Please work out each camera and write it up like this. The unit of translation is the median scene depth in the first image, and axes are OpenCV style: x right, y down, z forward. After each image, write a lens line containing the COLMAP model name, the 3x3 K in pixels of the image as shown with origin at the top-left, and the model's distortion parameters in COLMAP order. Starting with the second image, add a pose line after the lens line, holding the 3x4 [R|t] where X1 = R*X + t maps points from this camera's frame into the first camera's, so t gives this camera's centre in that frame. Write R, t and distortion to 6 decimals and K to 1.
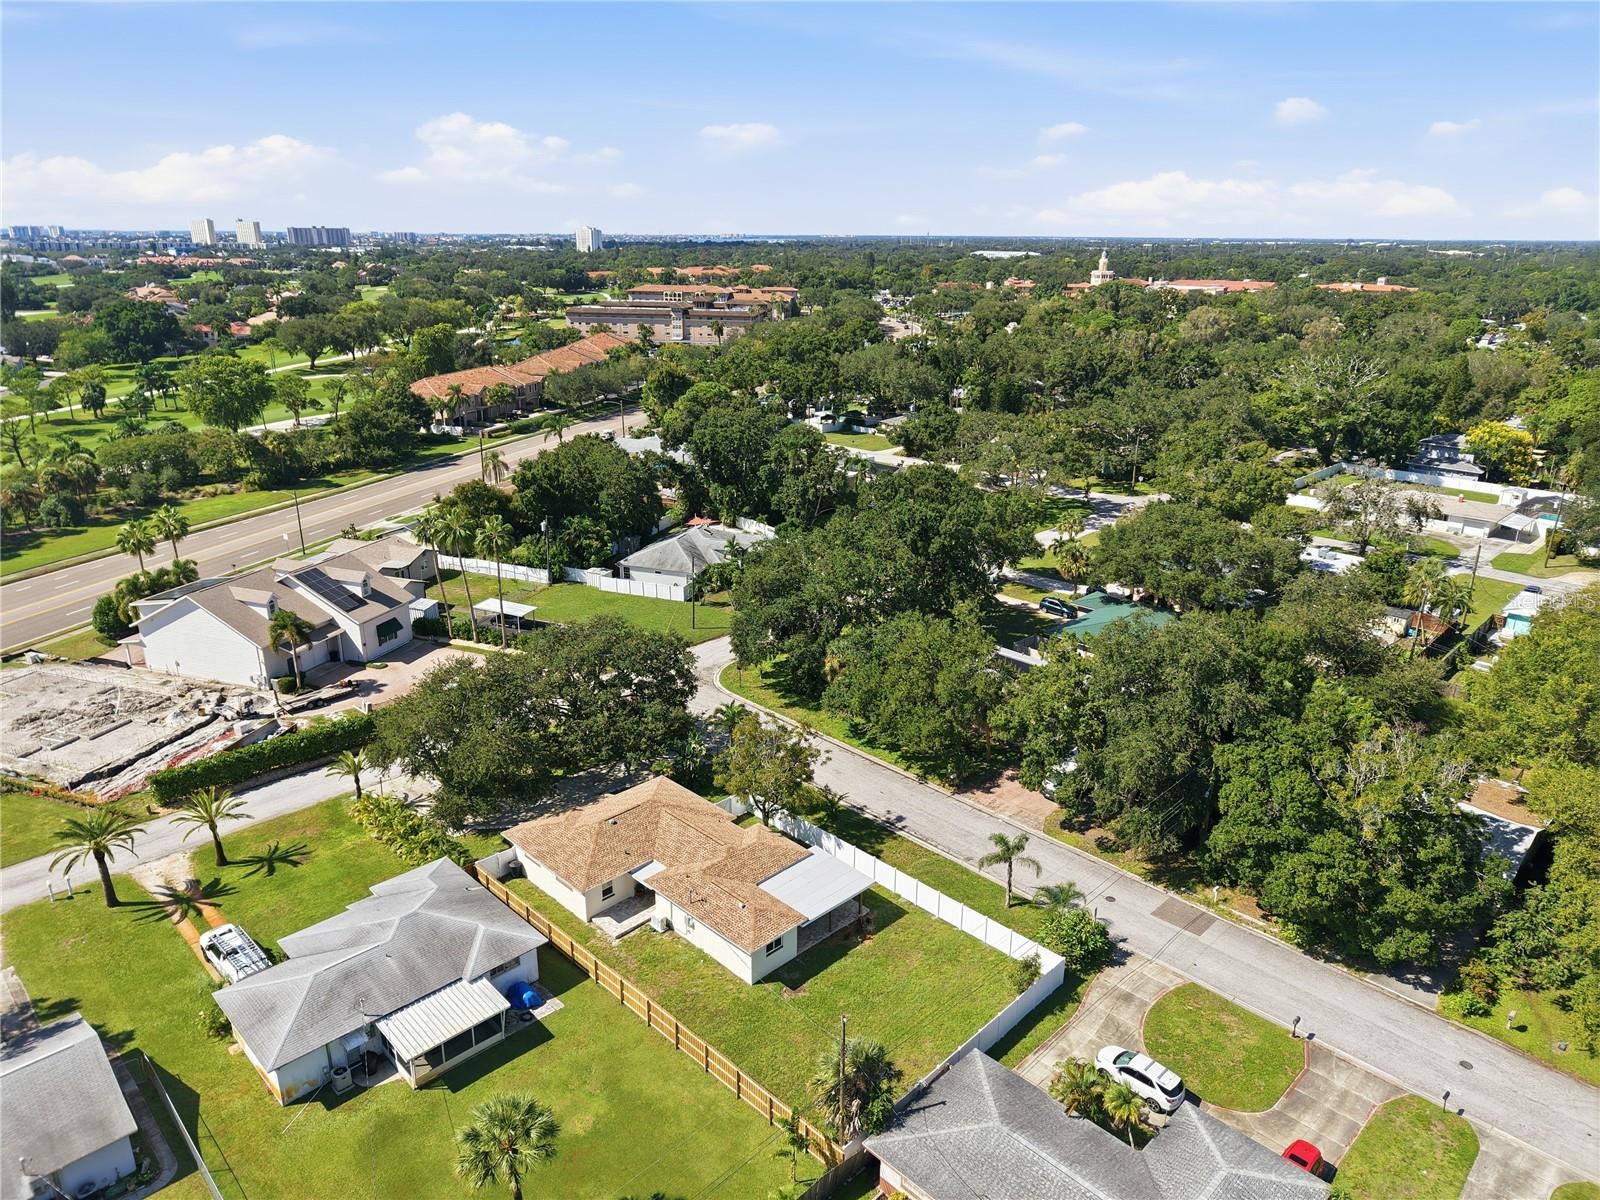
lens RADIAL K [[1062.9, 0, 811.4], [0, 1062.9, 608.0], [0, 0, 1]] dist [0.032195, -0.036007]
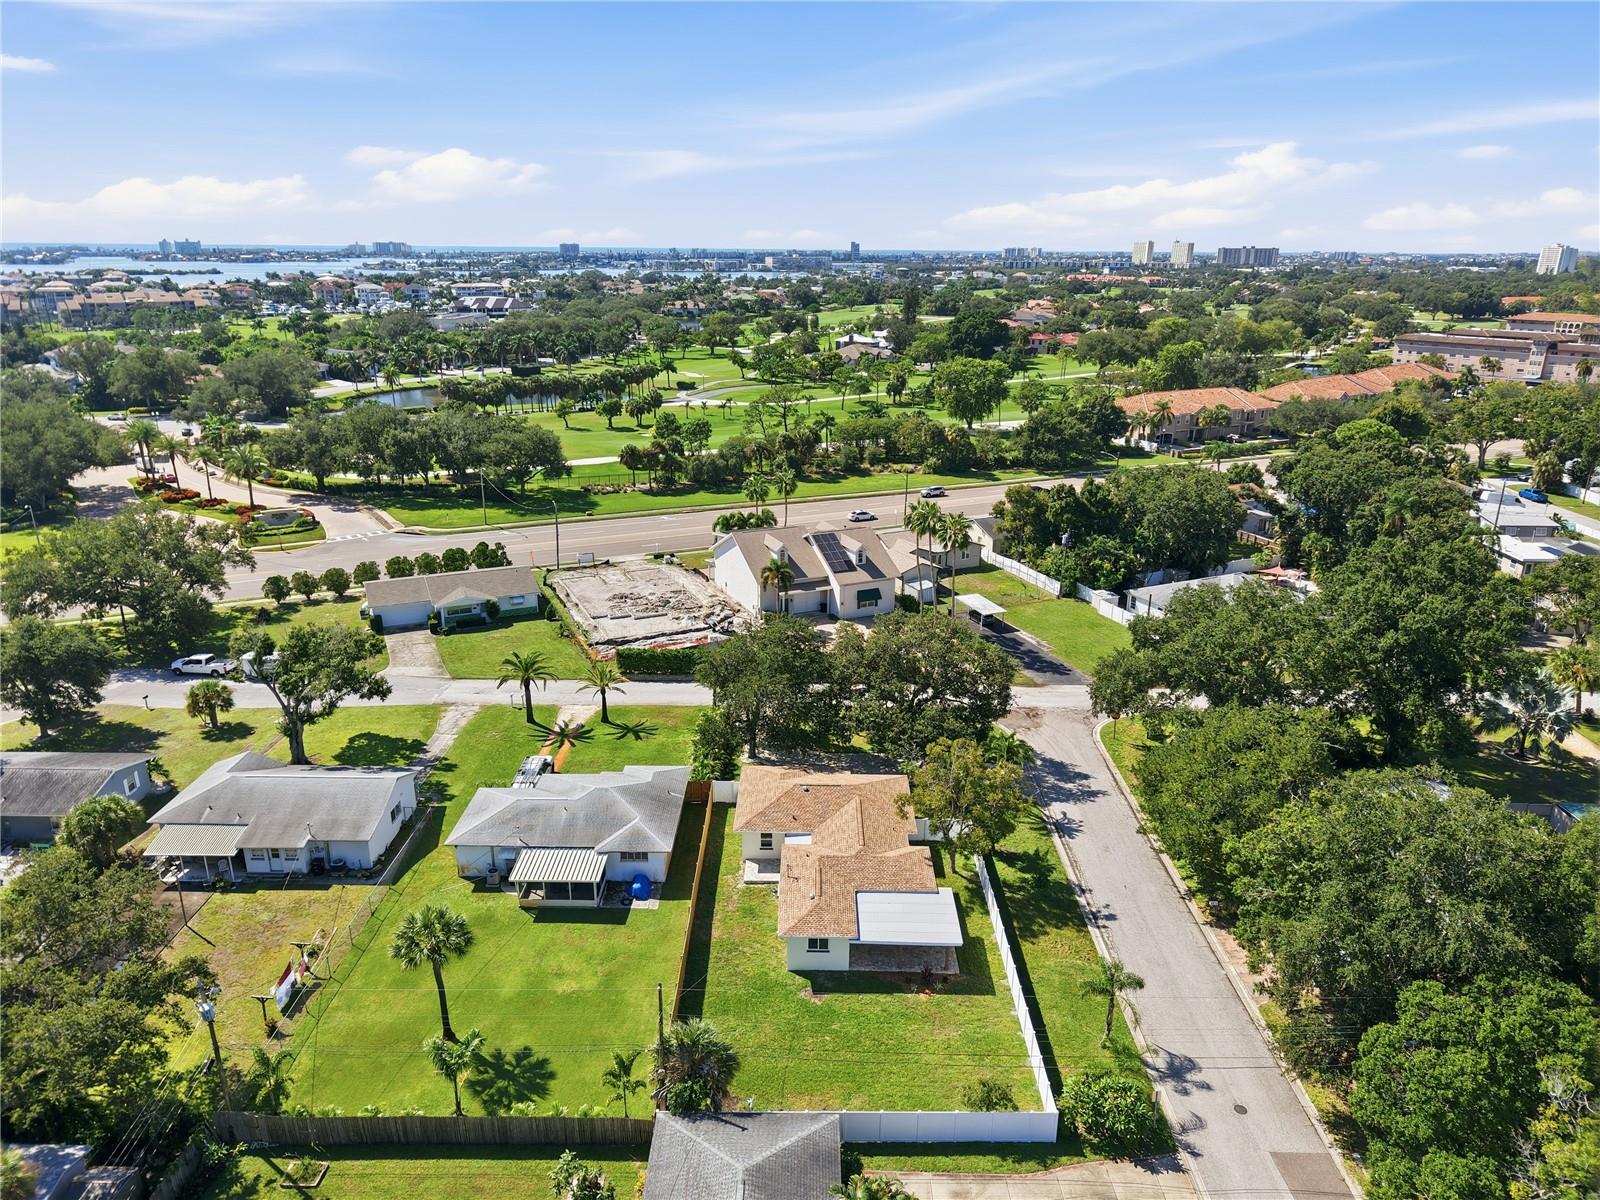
lens RADIAL K [[1062.9, 0, 804.1], [0, 1062.9, 598.5], [0, 0, 1]] dist [0.032195, -0.036007]
pose [[0.698525, 0.220285, -0.680836, 0.341073], [-0.237113, 0.968940, 0.070228, -0.042651], [0.675159, 0.112379, 0.729062, 0.126466]]
